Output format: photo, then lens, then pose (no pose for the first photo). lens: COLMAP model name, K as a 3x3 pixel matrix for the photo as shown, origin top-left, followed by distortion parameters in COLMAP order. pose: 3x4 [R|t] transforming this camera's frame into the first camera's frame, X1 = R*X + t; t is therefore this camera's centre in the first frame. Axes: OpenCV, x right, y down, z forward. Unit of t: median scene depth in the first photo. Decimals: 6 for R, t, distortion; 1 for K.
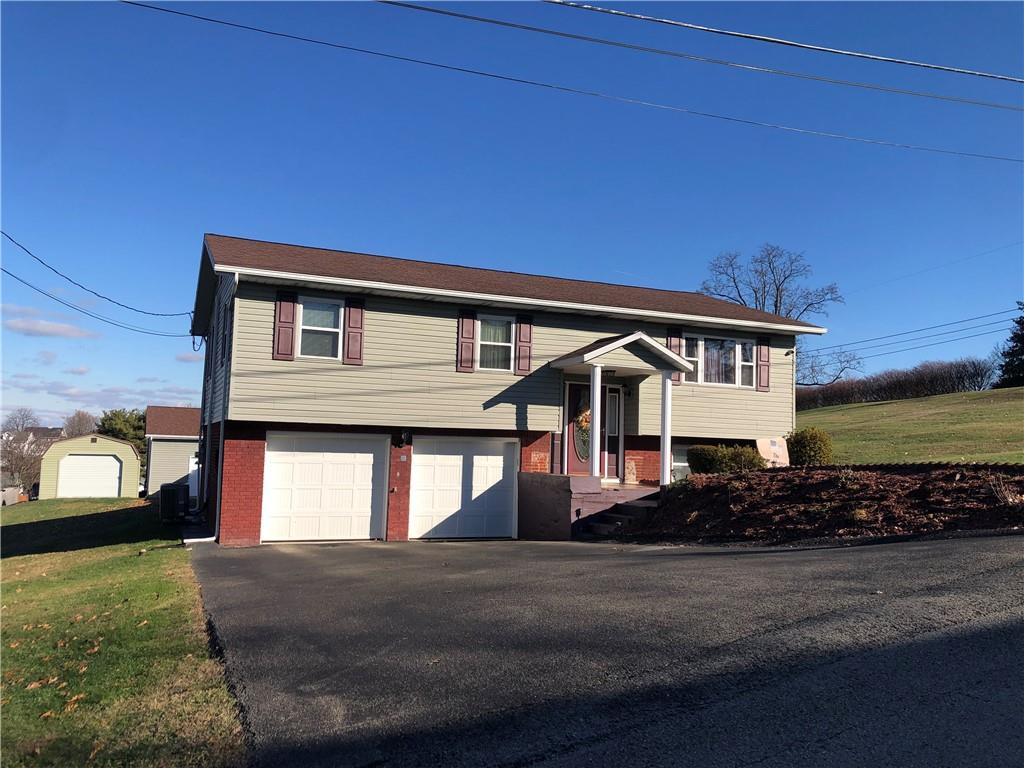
lens RADIAL K [[827.3, 0, 512.0], [0, 827.3, 384.0], [0, 0, 1]] dist [0.157874, -0.327891]
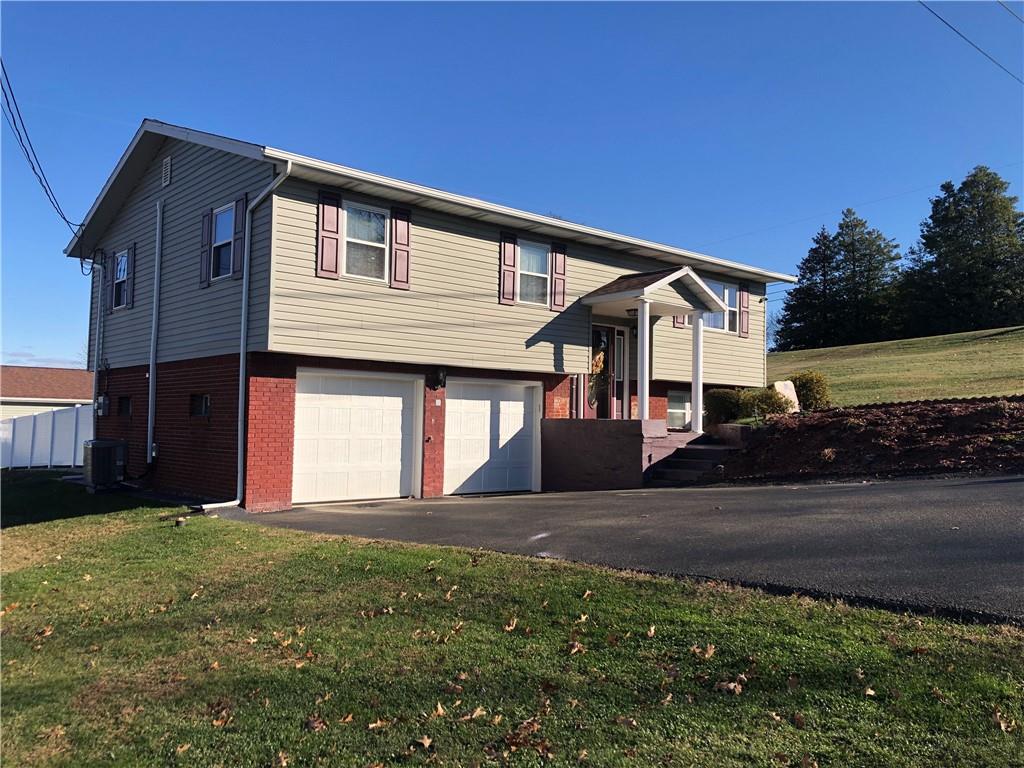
lens RADIAL K [[827.3, 0, 512.0], [0, 827.3, 384.0], [0, 0, 1]] dist [0.157874, -0.327891]
pose [[0.945782, 0.002499, 0.324792, -0.337206], [-0.015124, 0.999225, 0.036352, 0.037674], [-0.324449, -0.039293, 0.945087, 0.164811]]
